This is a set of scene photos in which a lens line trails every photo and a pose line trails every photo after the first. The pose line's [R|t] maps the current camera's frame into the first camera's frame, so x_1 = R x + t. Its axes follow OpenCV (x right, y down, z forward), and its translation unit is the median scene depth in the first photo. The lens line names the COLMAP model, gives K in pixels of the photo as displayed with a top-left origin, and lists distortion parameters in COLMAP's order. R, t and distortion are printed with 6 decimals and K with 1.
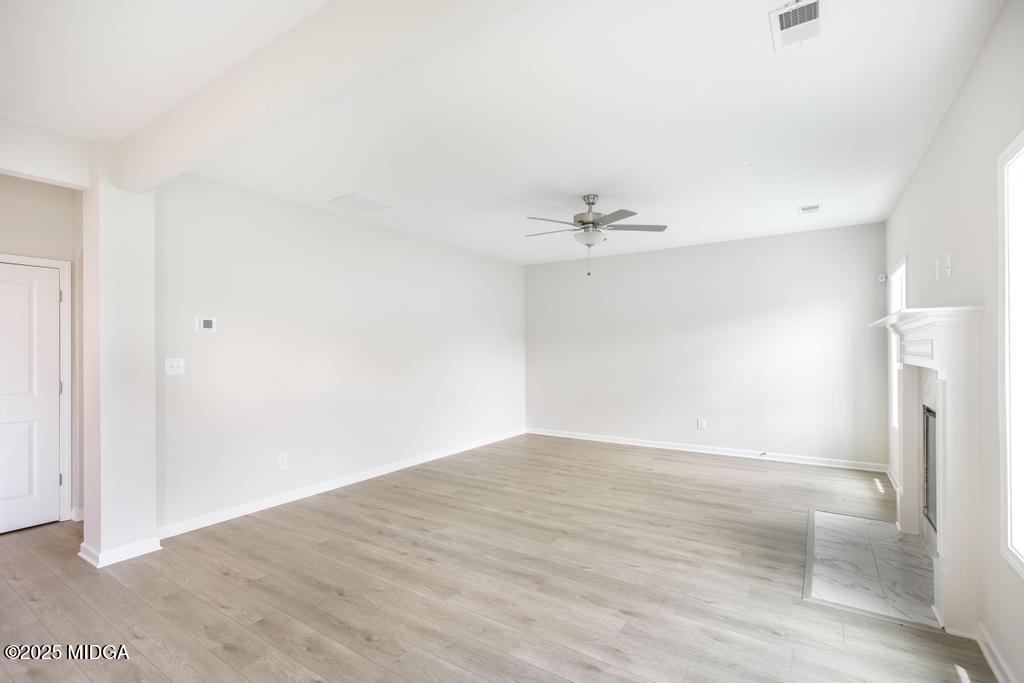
lens RADIAL K [[467.1, 0, 512.9], [0, 467.1, 347.0], [0, 0, 1]] dist [0.012315, -0.000436]
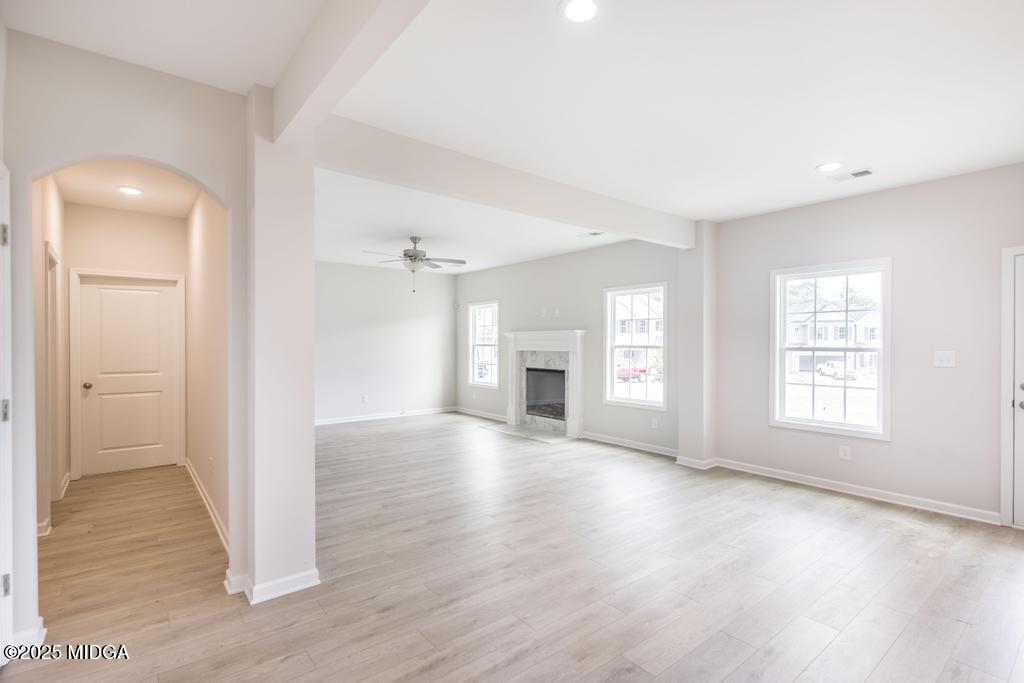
lens RADIAL K [[467.1, 0, 514.4], [0, 467.1, 343.5], [0, 0, 1]] dist [0.012315, -0.000436]
pose [[0.290478, 0.014554, 0.956771, -1.276597], [-0.008688, 0.999883, -0.012572, 0.024466], [-0.956842, -0.004661, 0.290571, 0.318361]]
